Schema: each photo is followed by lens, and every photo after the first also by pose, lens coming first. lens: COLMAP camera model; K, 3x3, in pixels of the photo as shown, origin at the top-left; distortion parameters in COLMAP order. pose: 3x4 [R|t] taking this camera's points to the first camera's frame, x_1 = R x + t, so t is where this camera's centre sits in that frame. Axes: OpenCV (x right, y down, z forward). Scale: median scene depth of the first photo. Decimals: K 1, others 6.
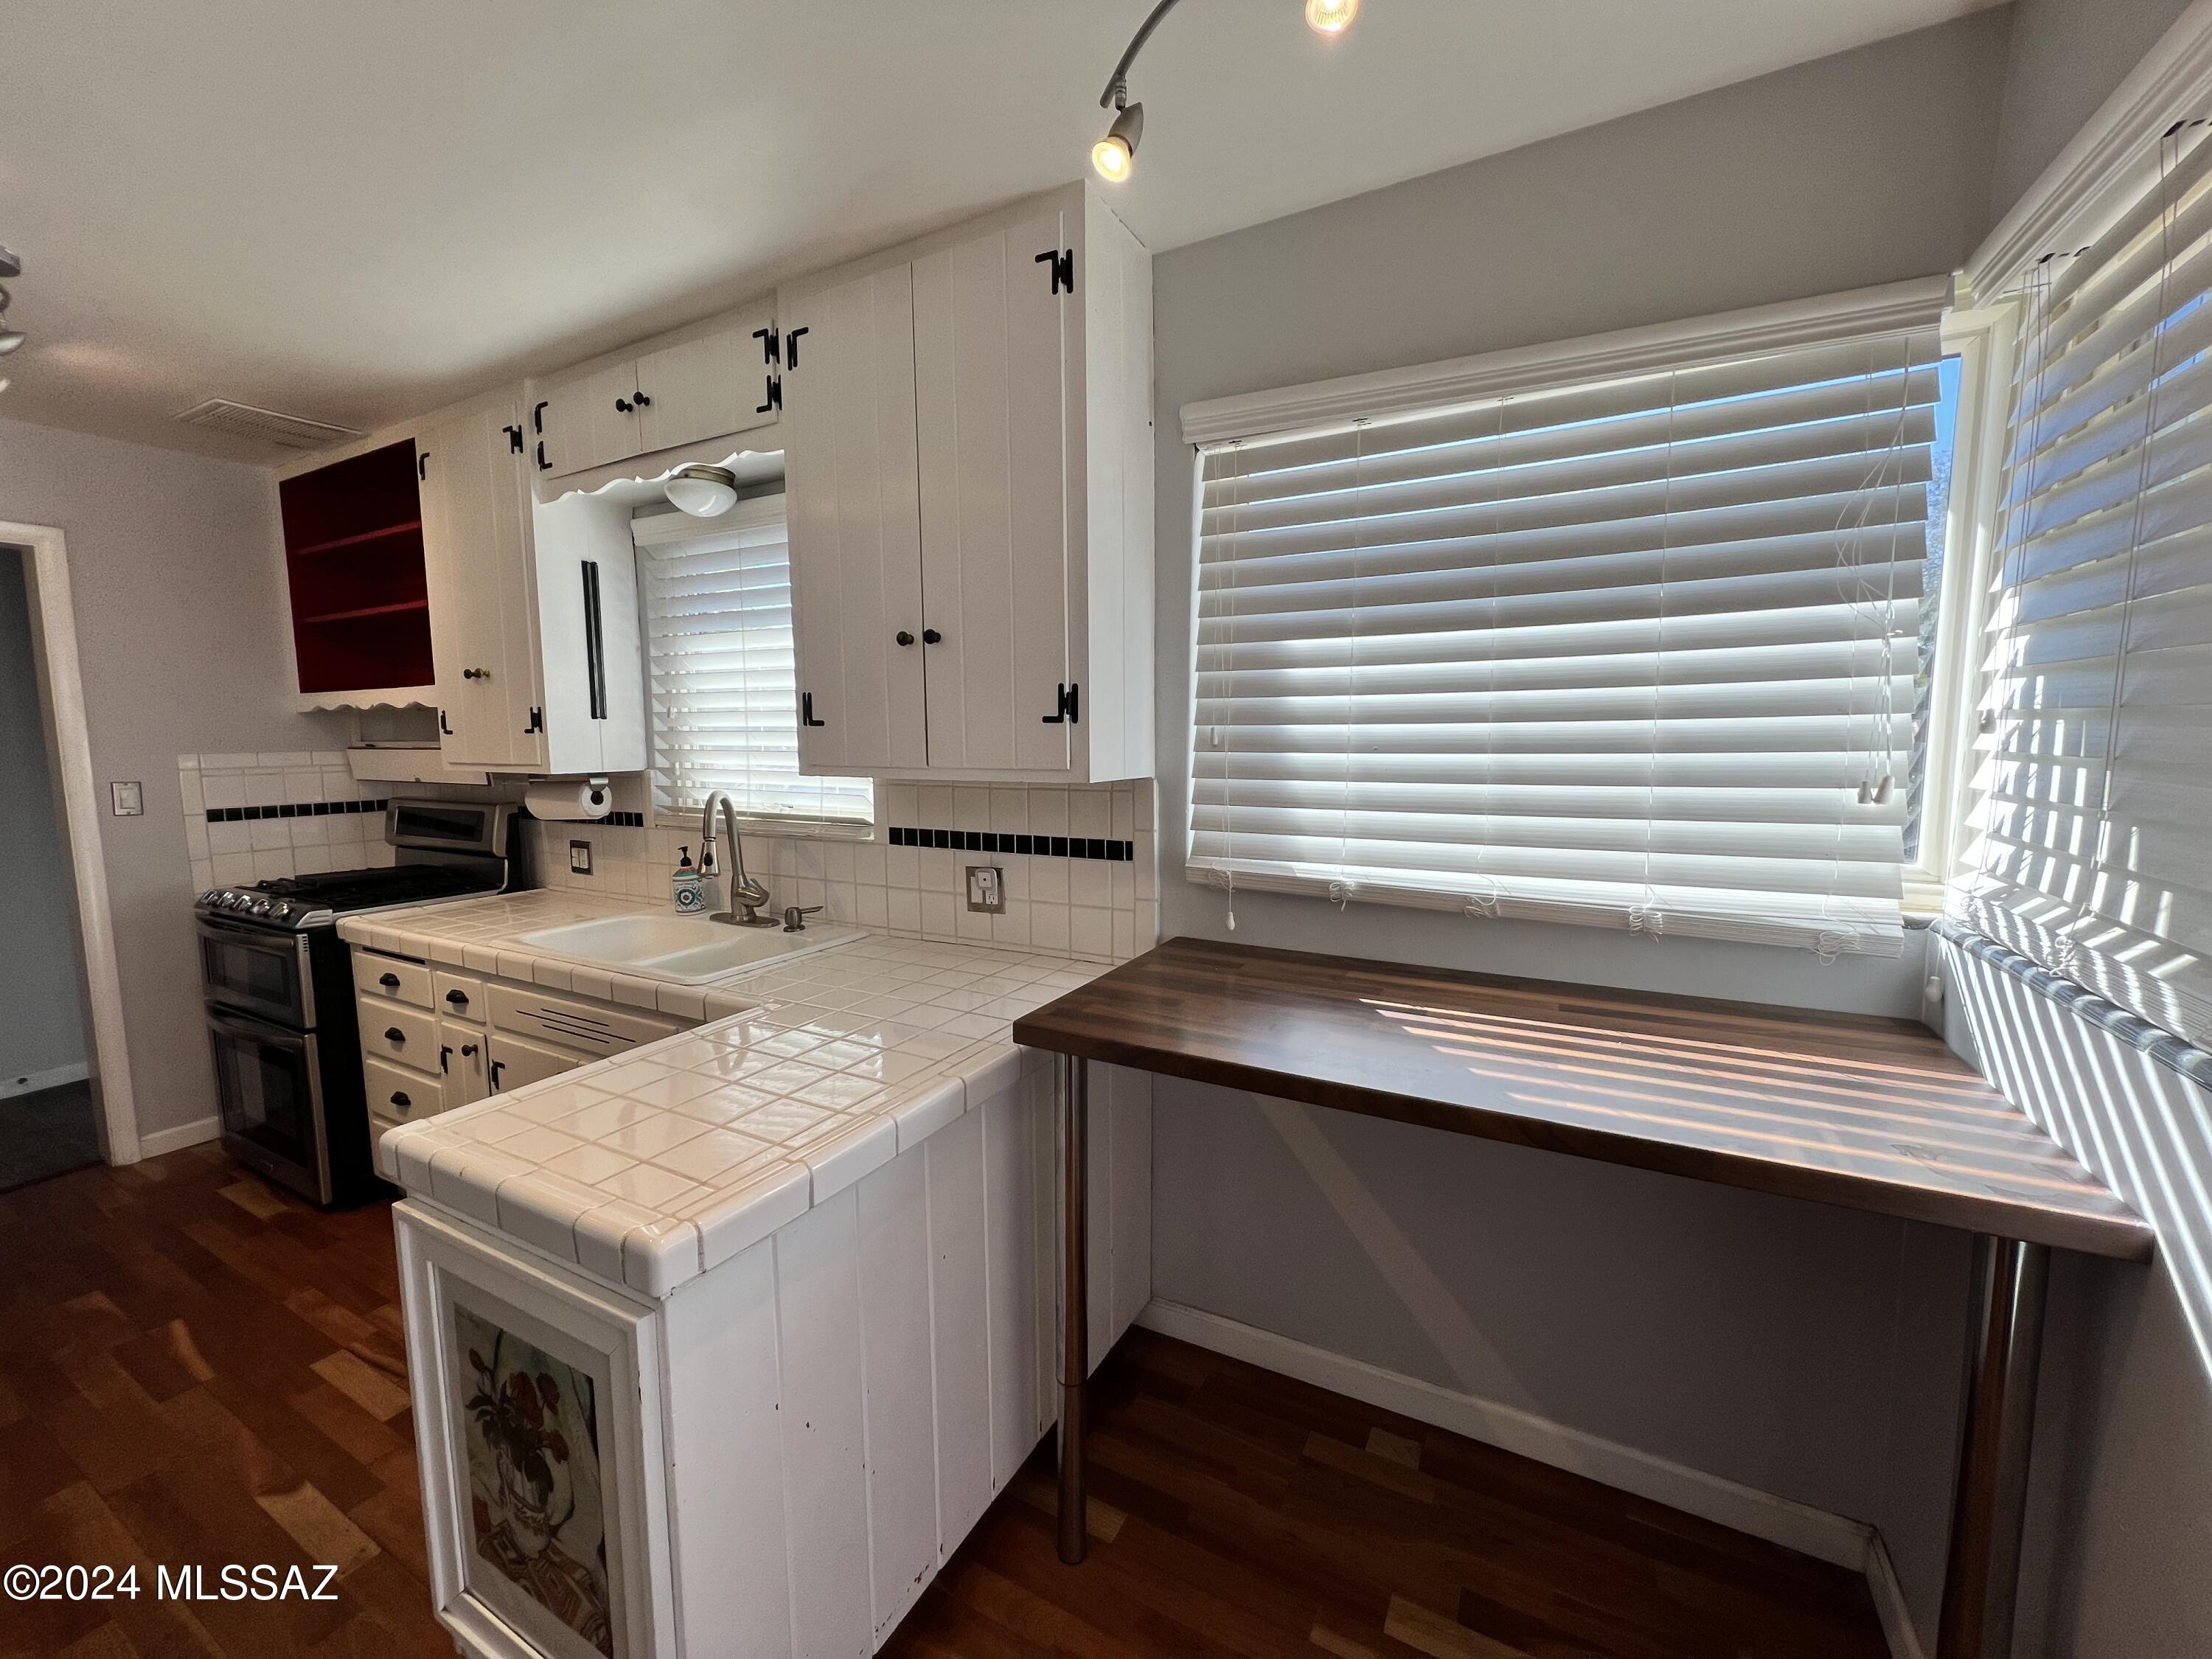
lens RADIAL K [[887.9, 0, 1102.7], [0, 887.9, 829.1], [0, 0, 1]] dist [-0.001087, 0.000051]
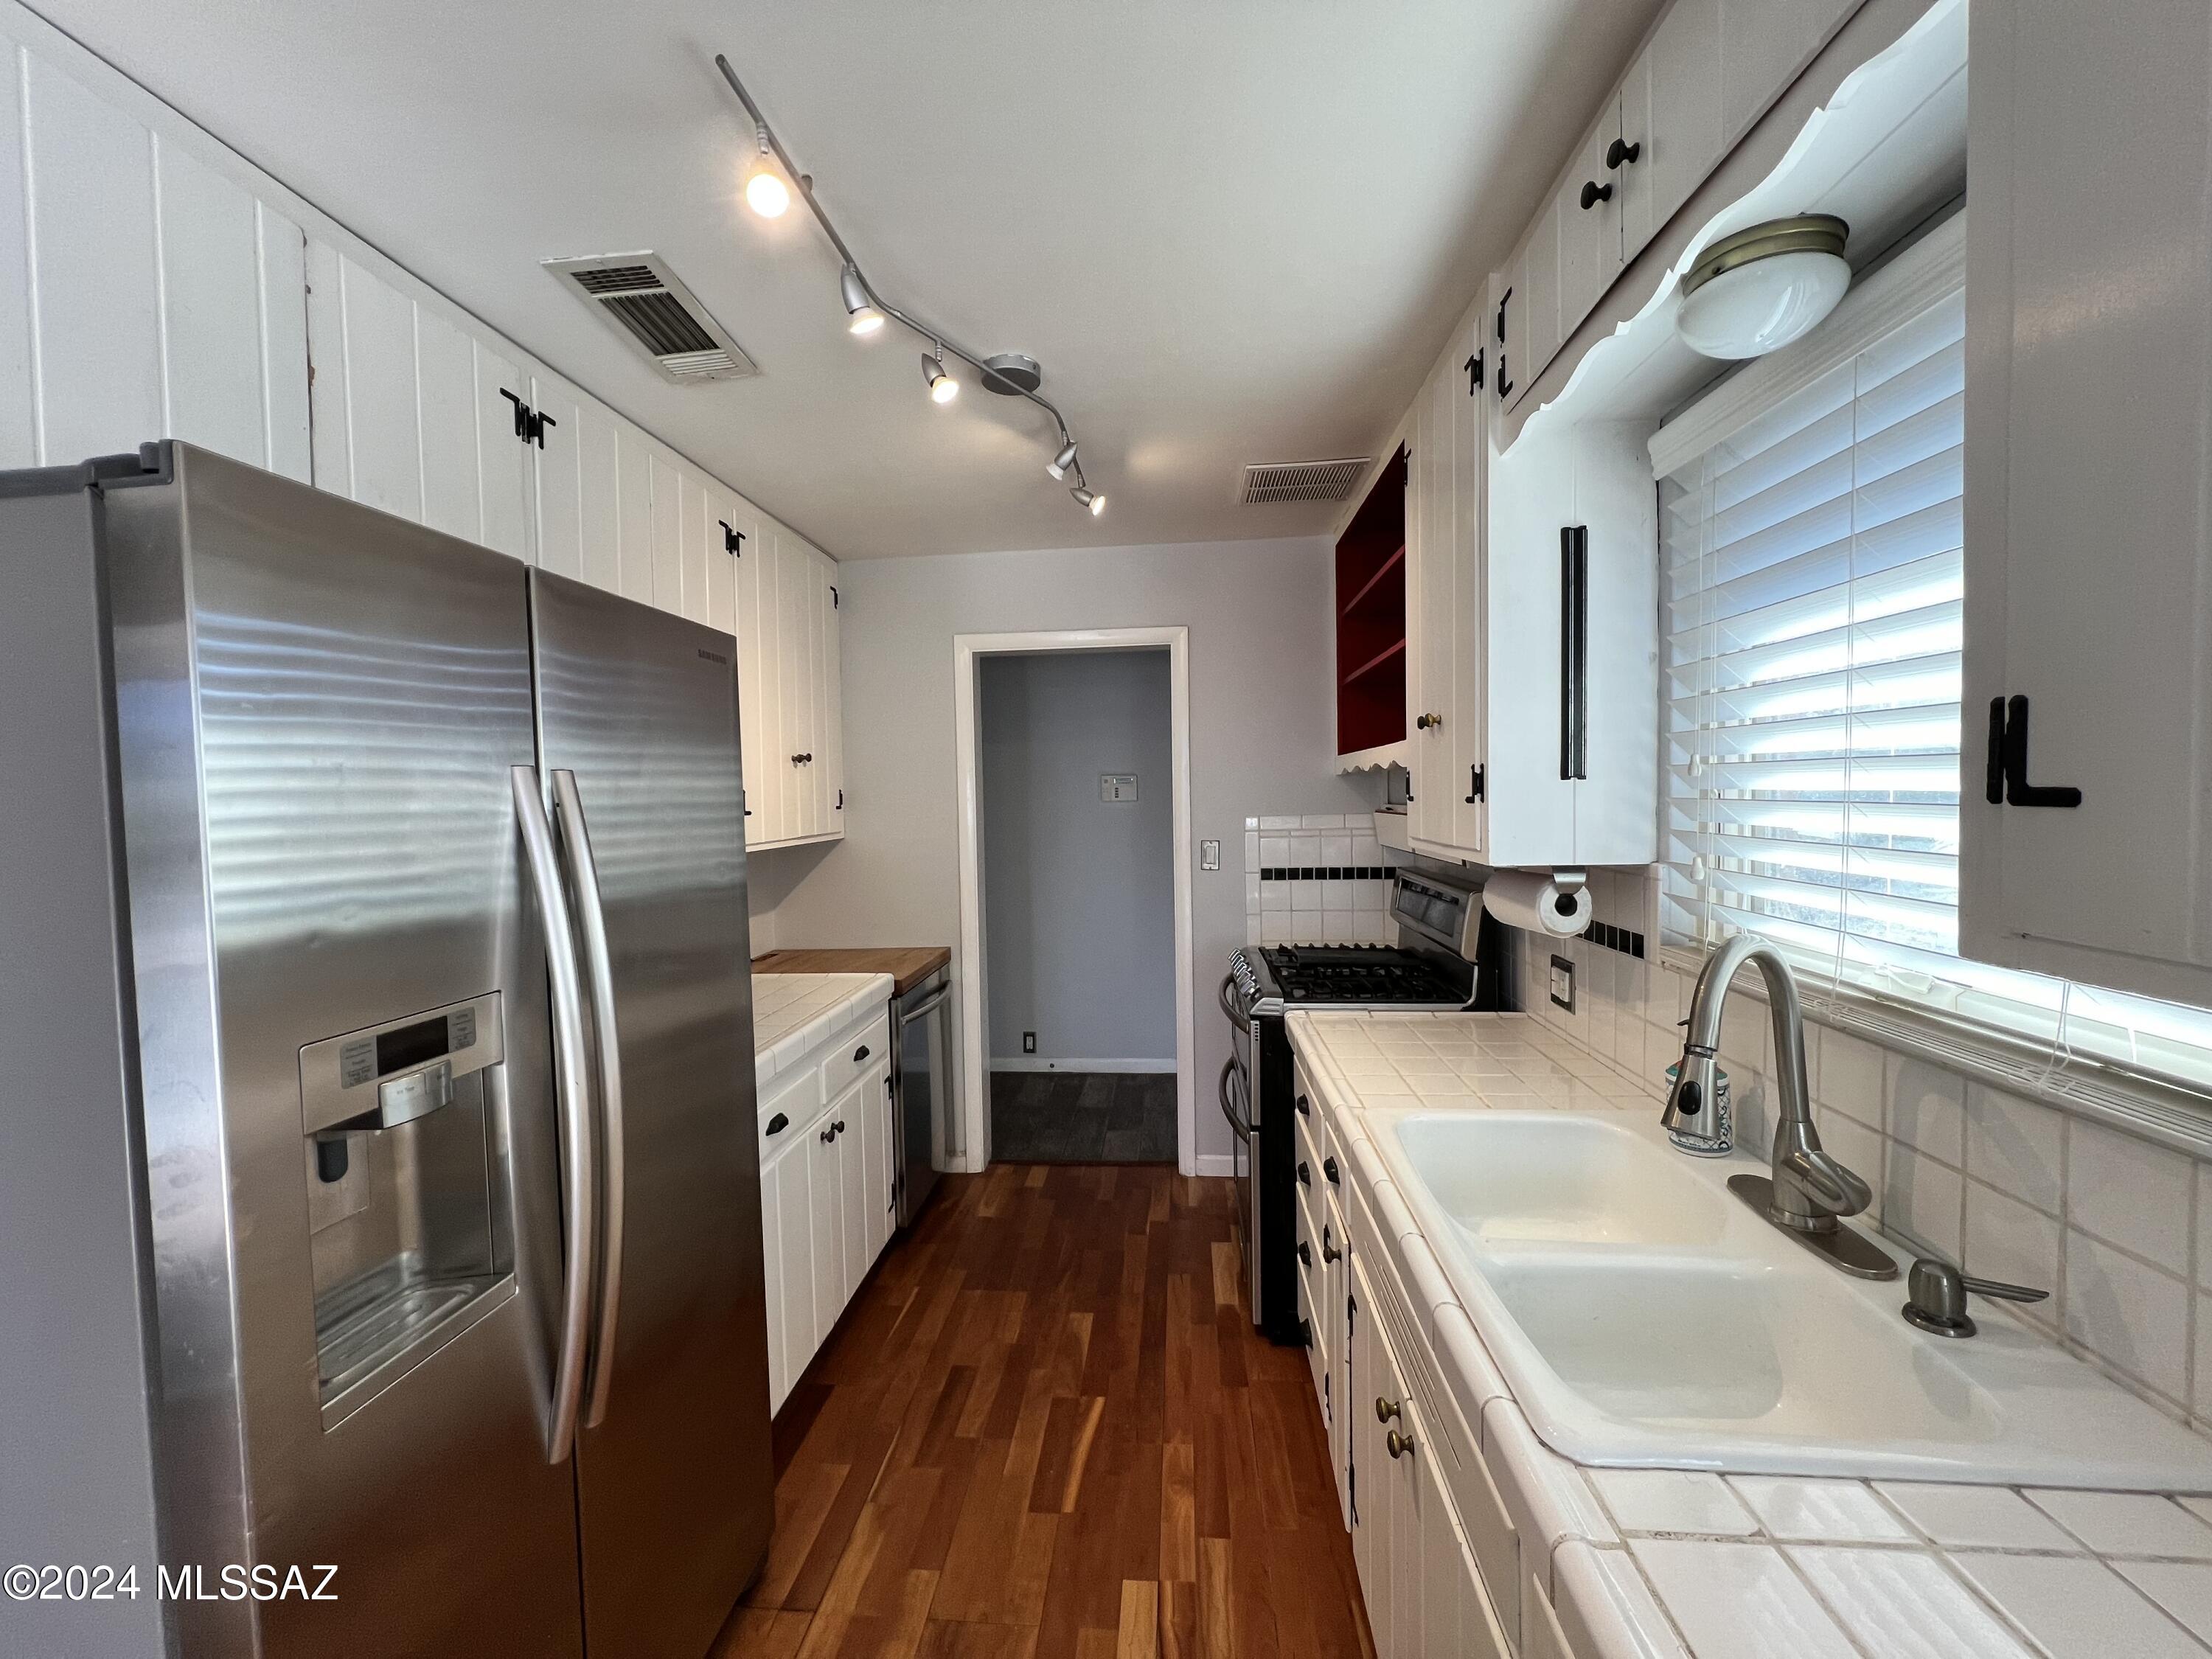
lens RADIAL K [[887.9, 0, 1093.4], [0, 887.9, 826.5], [0, 0, 1]] dist [-0.001087, 0.000051]
pose [[0.399730, 0.031931, -0.916077, -0.132314], [-0.081700, 0.996657, -0.000910, -0.062097], [0.912985, 0.075207, 0.401003, 0.441097]]
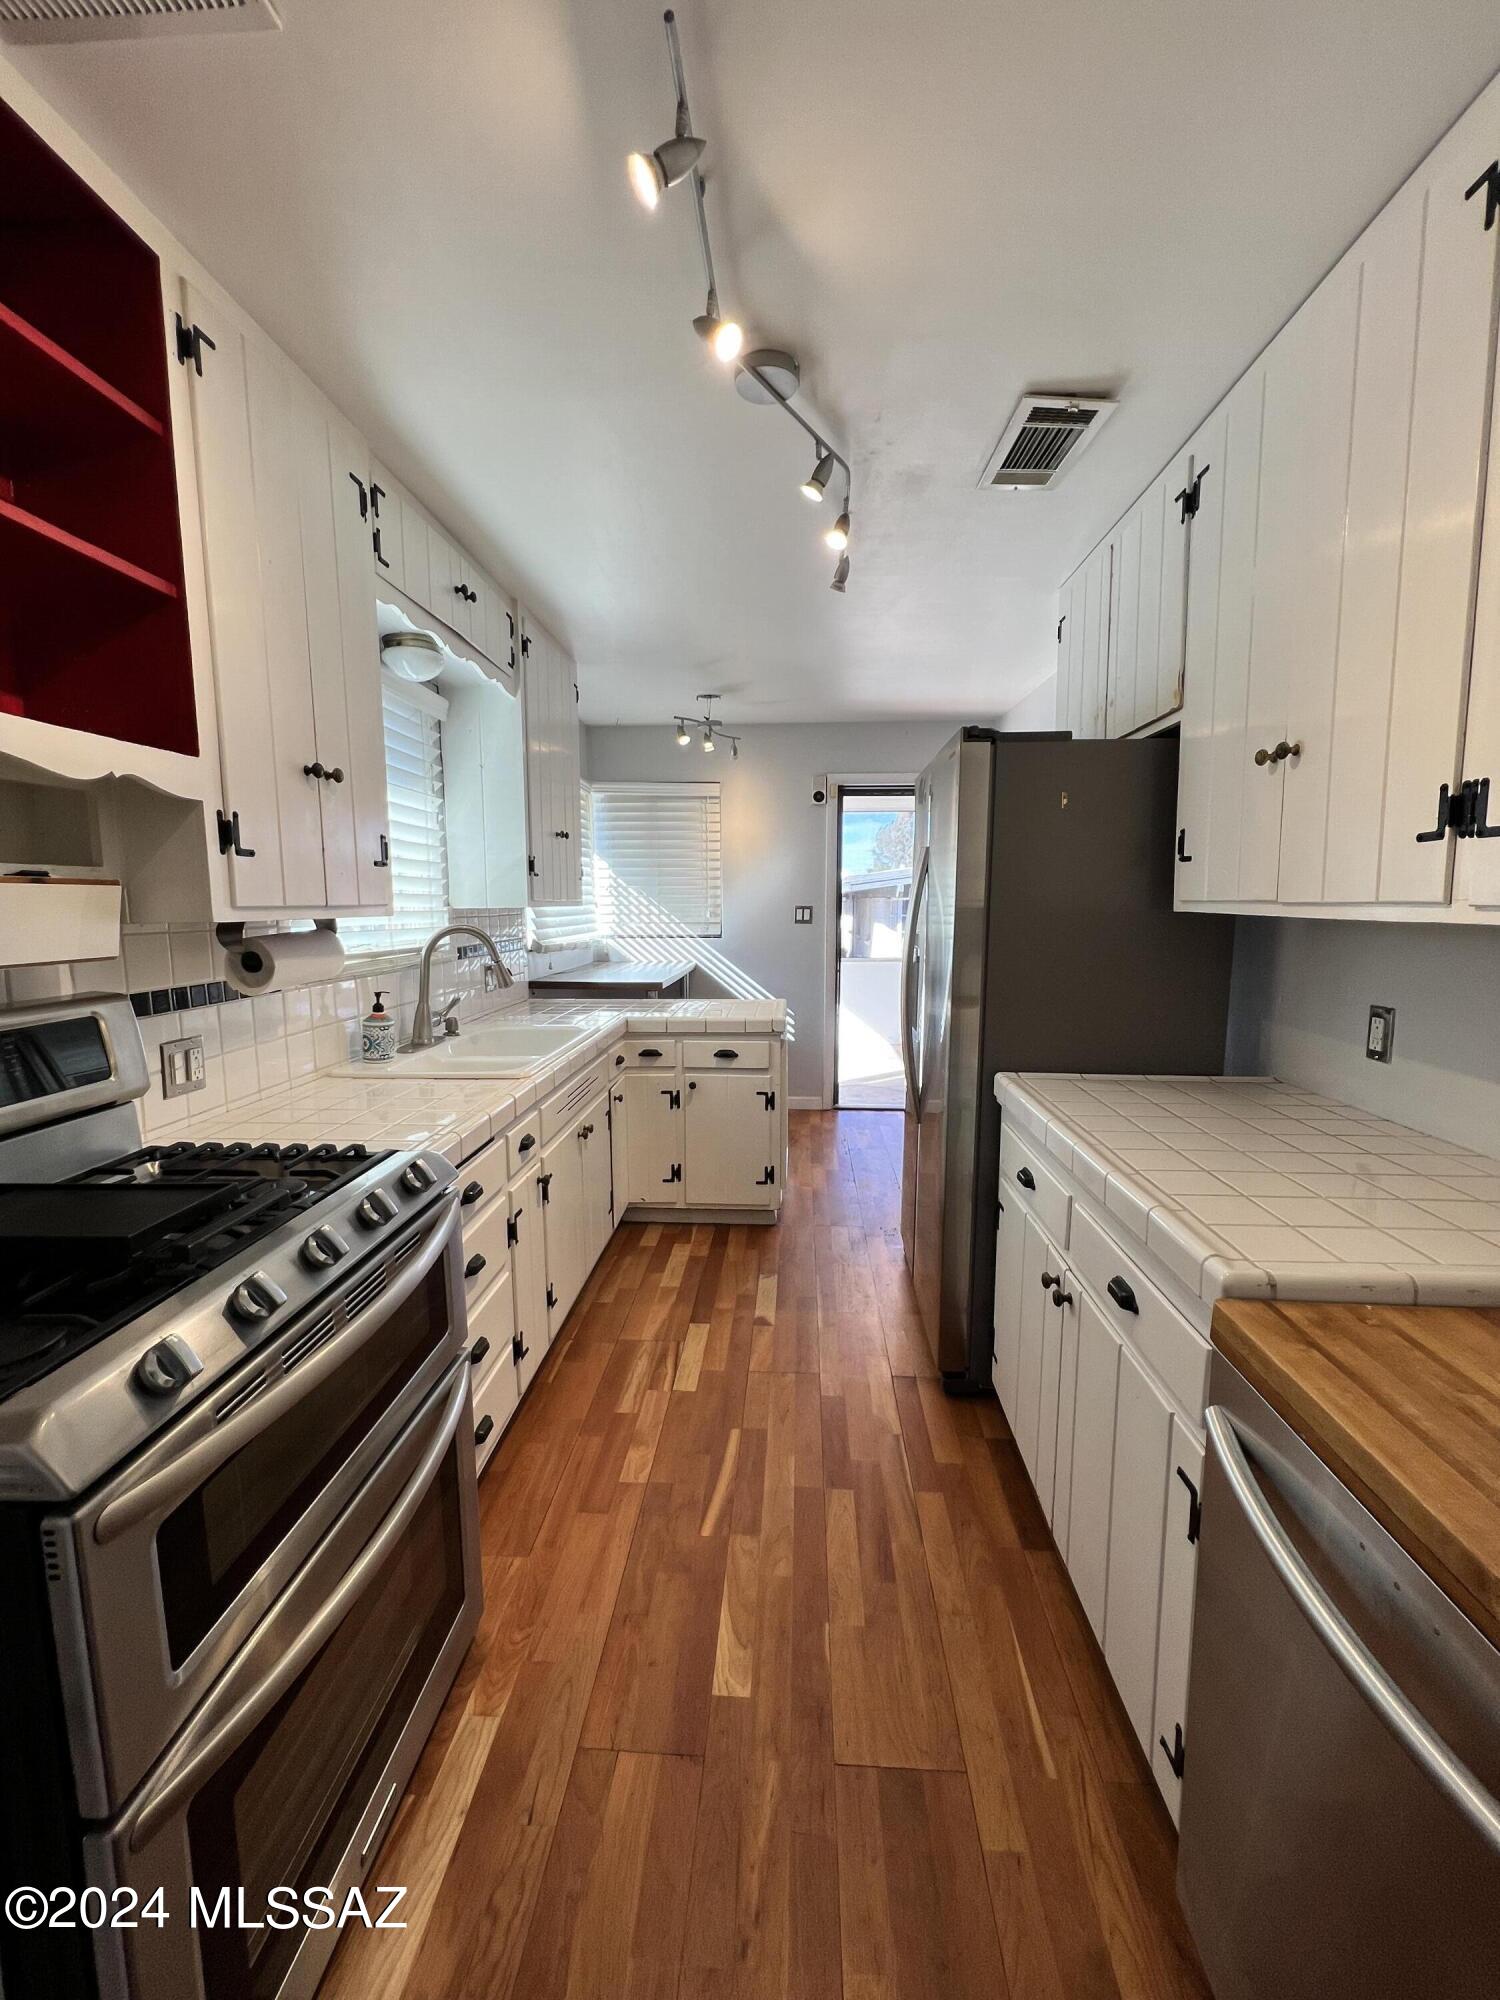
lens RADIAL K [[802.8, 0, 763.1], [0, 802.8, 1002.8], [0, 0, 1]] dist [-0.001087, 0.000051]
pose [[-0.446724, -0.104568, 0.888540, -1.377867], [0.102035, 0.980712, 0.166715, -0.068674], [-0.888835, 0.165138, -0.427437, 0.964074]]
